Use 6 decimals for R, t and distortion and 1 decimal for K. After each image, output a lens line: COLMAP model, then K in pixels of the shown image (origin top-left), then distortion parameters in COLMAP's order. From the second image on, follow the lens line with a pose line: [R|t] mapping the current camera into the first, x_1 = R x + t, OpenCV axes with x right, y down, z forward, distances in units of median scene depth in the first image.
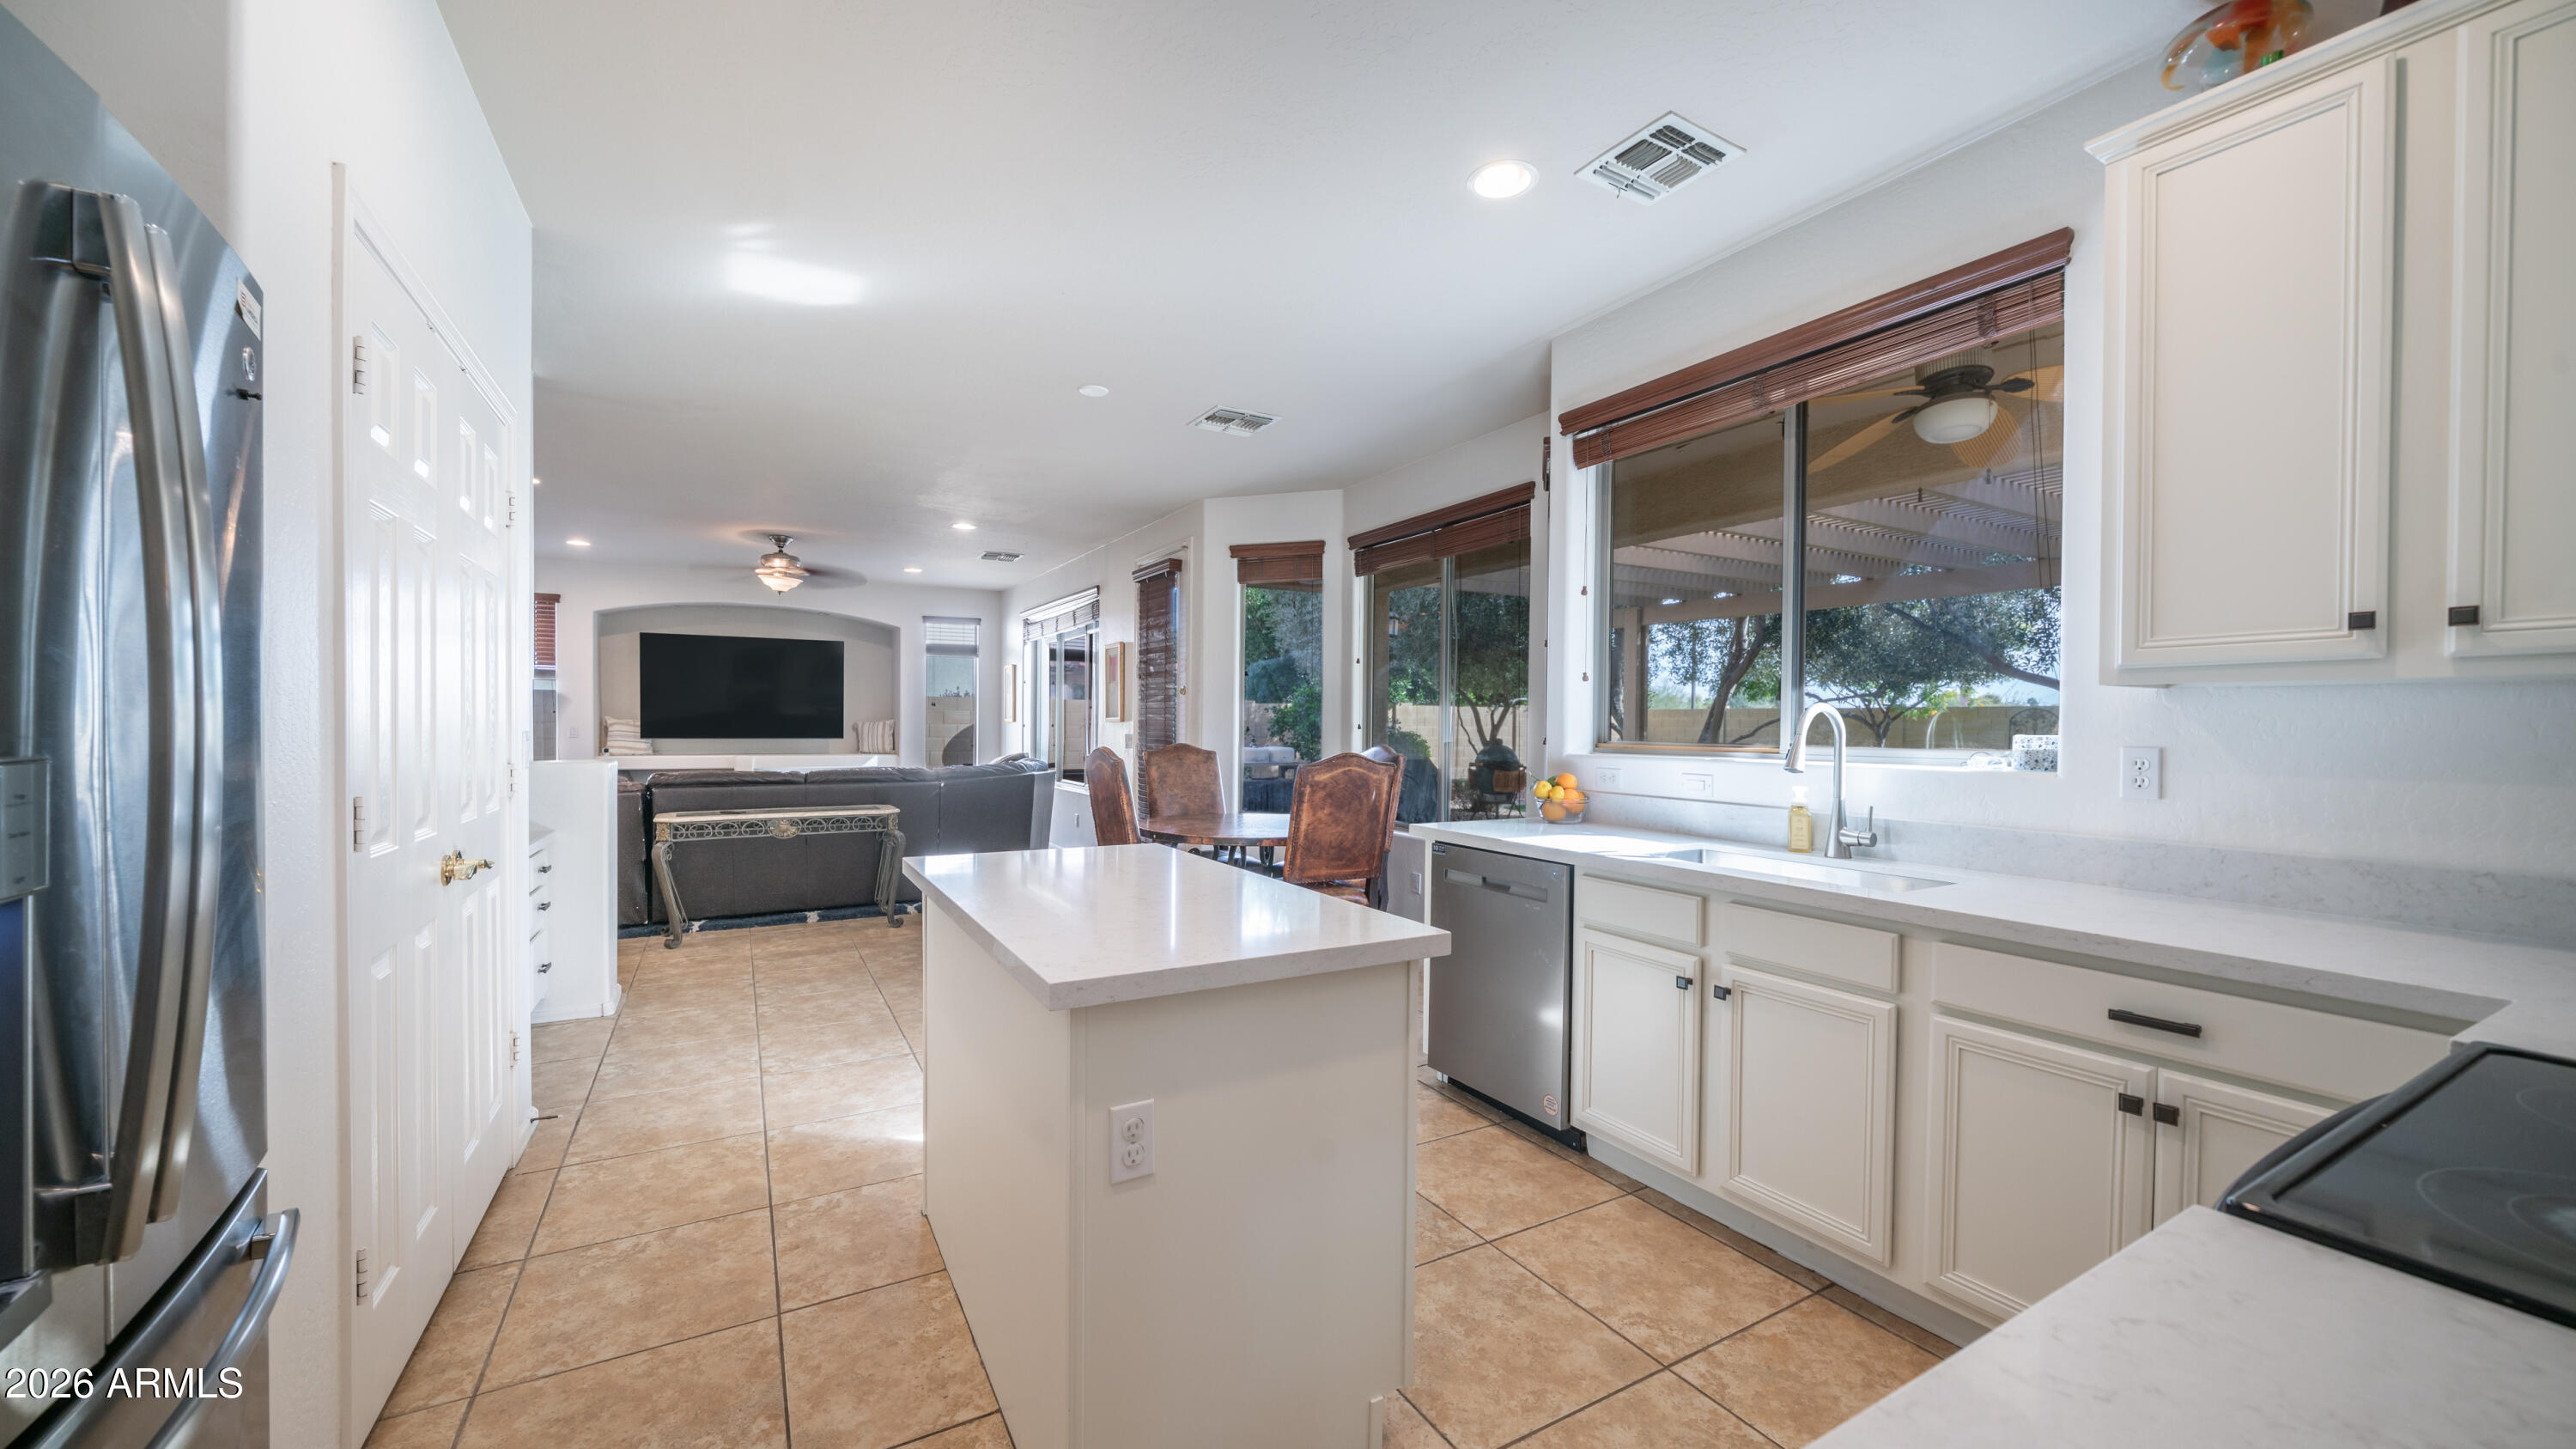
lens RADIAL K [[952.0, 0, 1264.6], [0, 952.0, 724.9], [0, 0, 1]] dist [-0.005590, 0.000628]
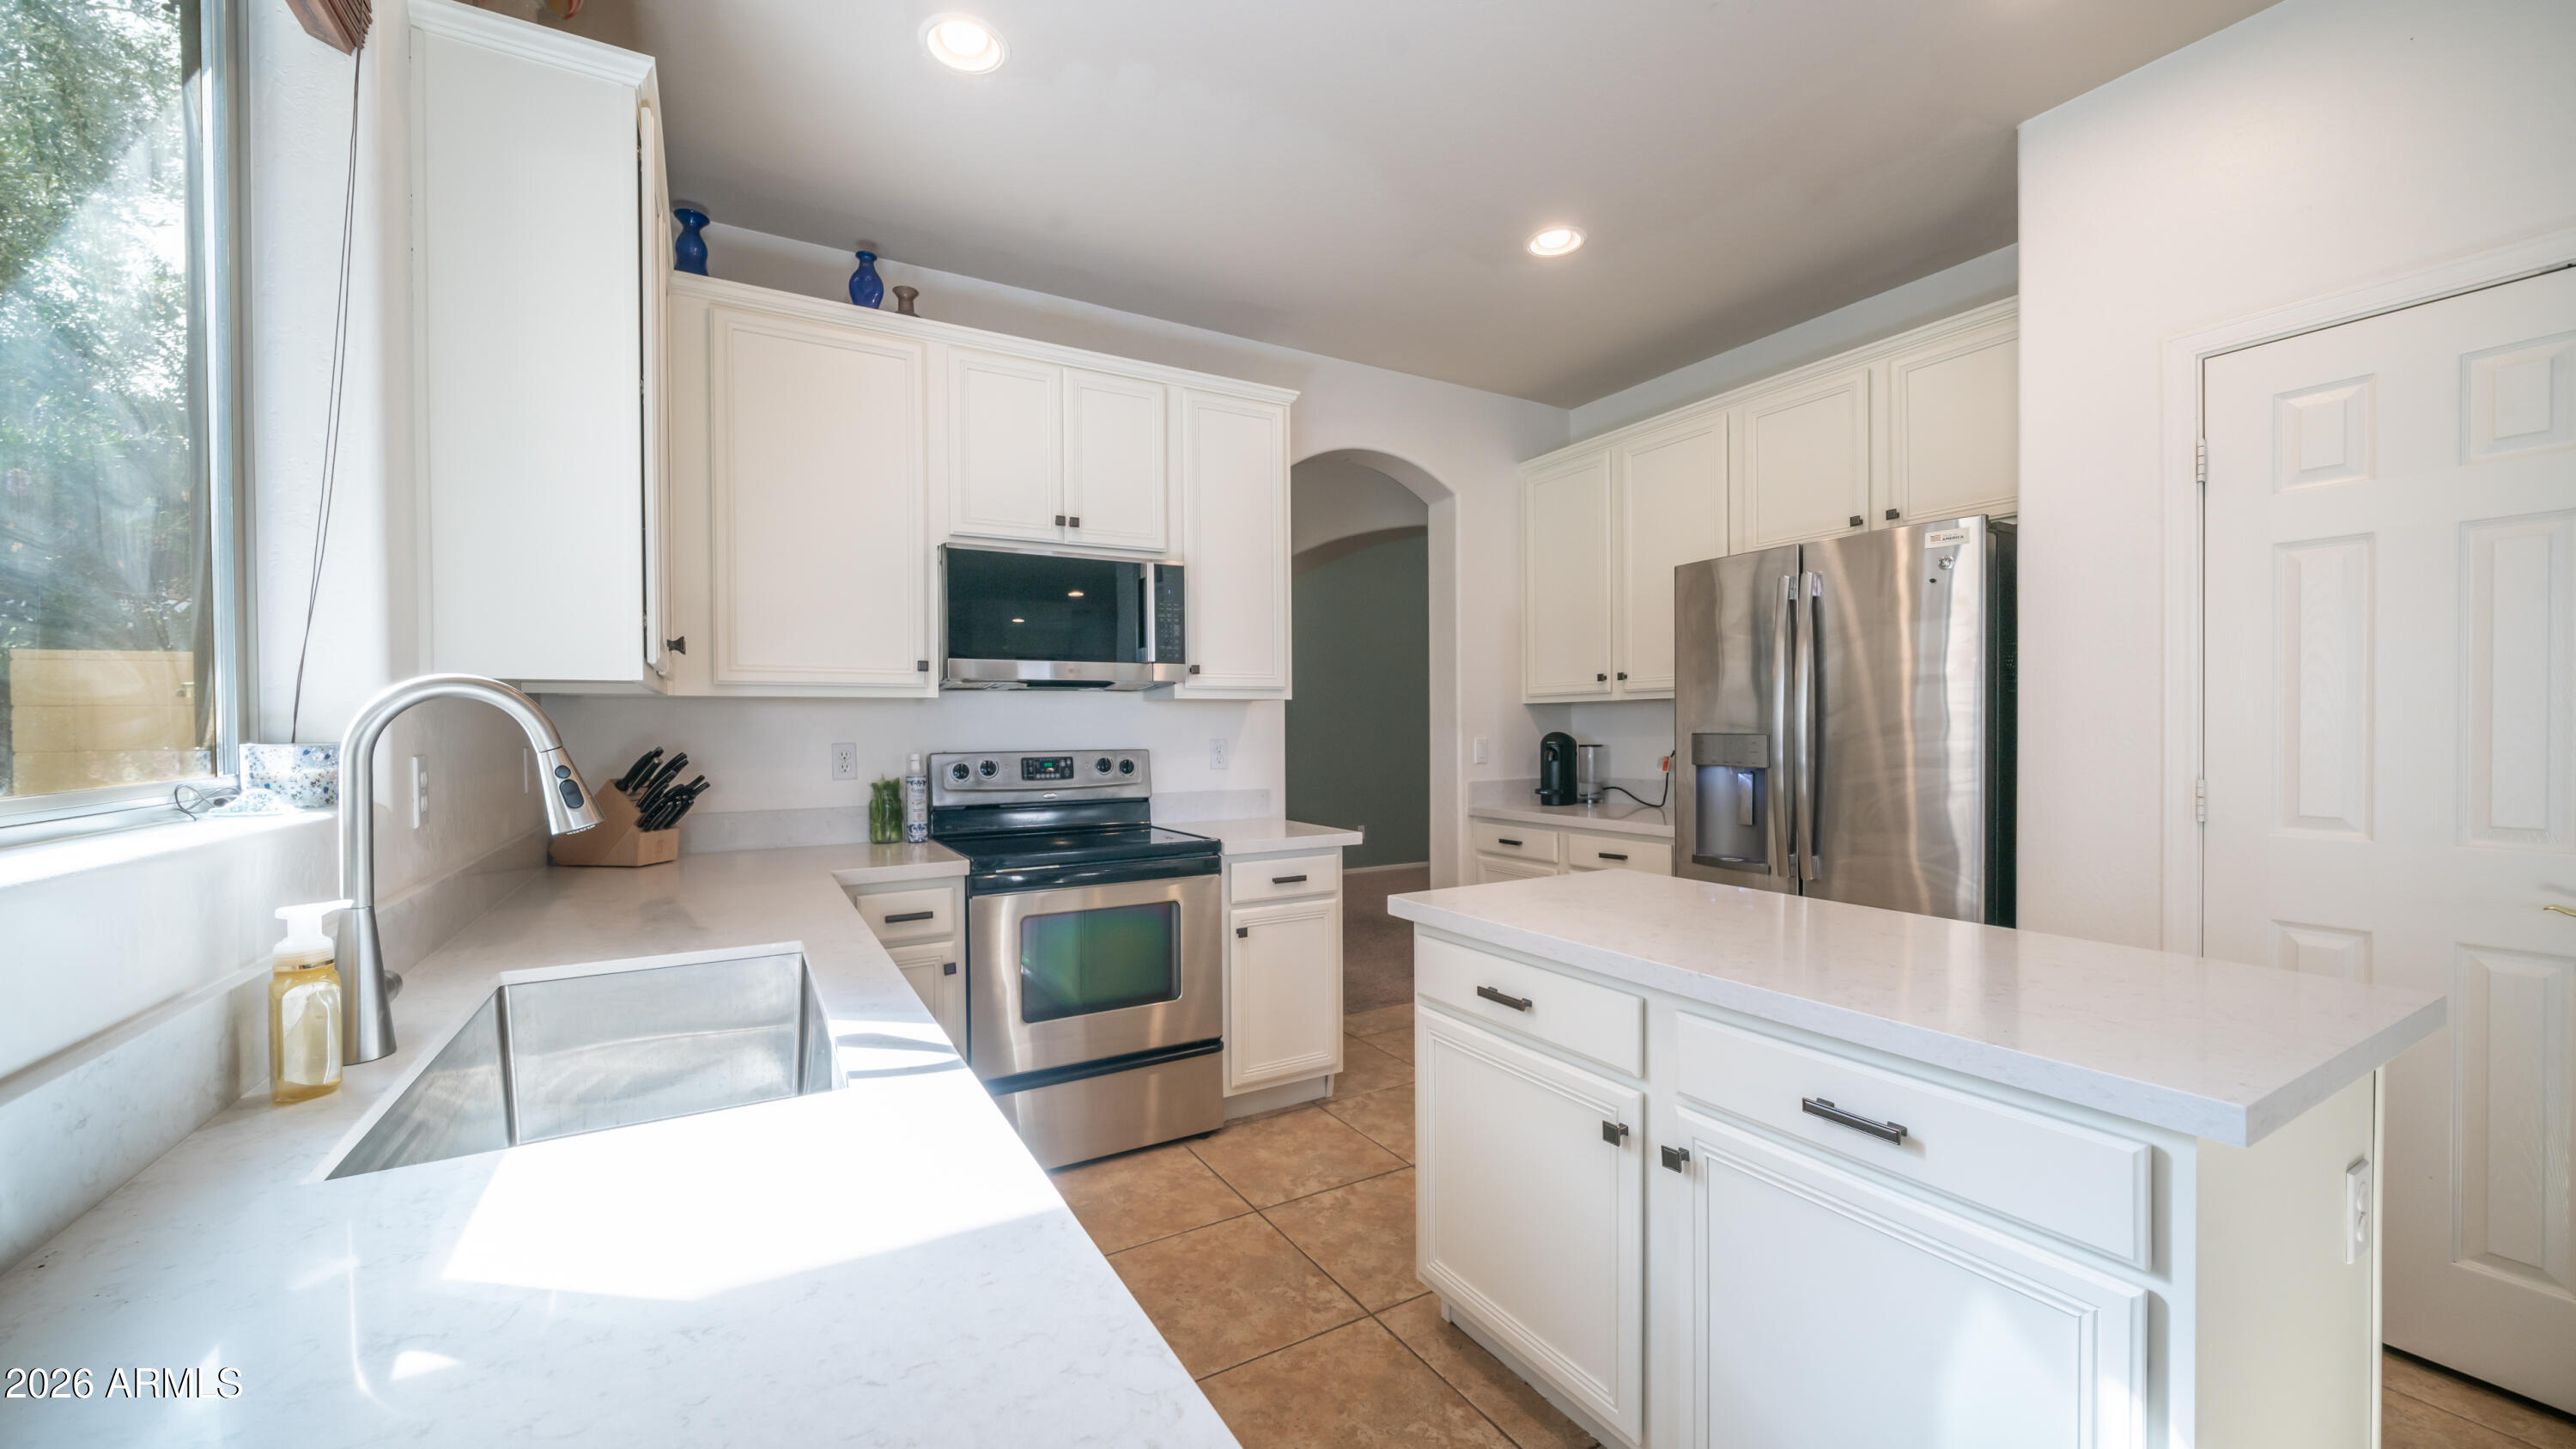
lens RADIAL K [[952.0, 0, 1269.7], [0, 952.0, 730.7], [0, 0, 1]] dist [-0.005590, 0.000628]
pose [[-0.999985, -0.003596, -0.004226, 0.219285], [-0.003623, 0.999973, 0.006379, -0.000612], [0.004203, 0.006394, -0.999971, 1.377259]]
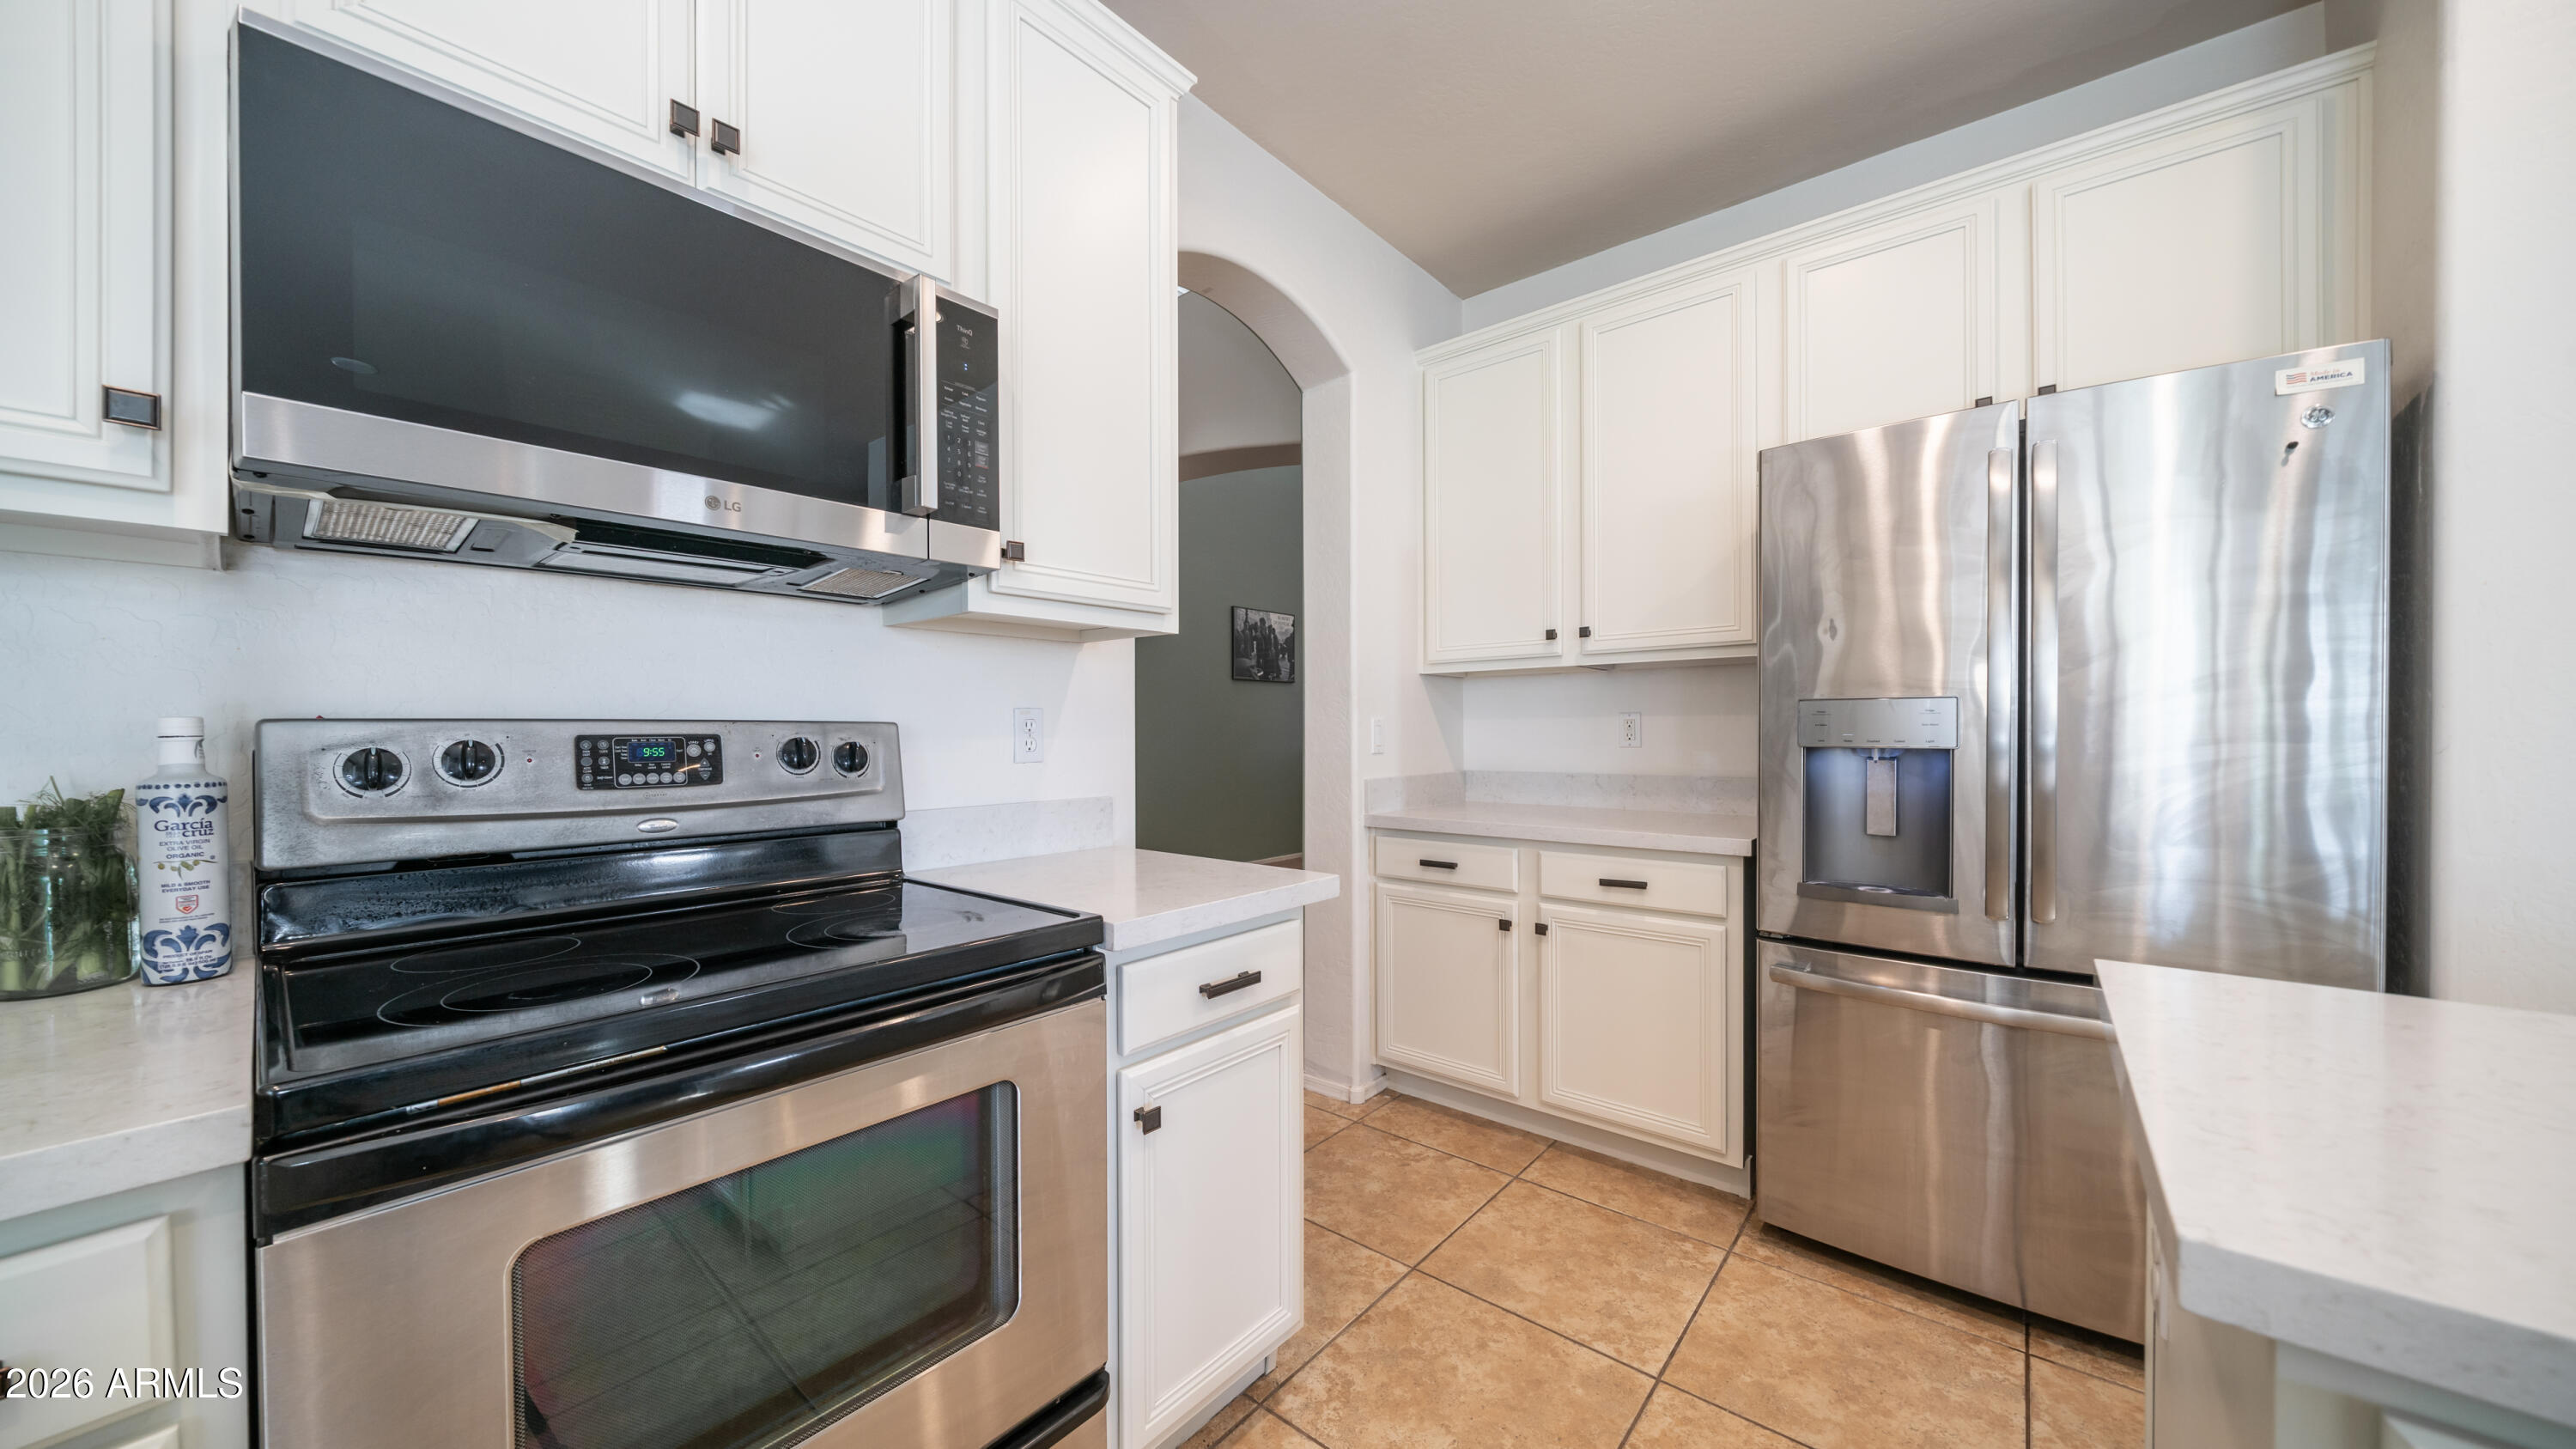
lens RADIAL K [[884.3, 0, 1269.6], [0, 884.3, 737.0], [0, 0, 1]] dist [-0.006054, -0.000164]
pose [[-0.939961, -0.004734, -0.341249, 0.346861], [-0.007041, 0.999960, 0.005523, 0.038521], [0.341209, 0.007594, -0.939957, 0.720470]]
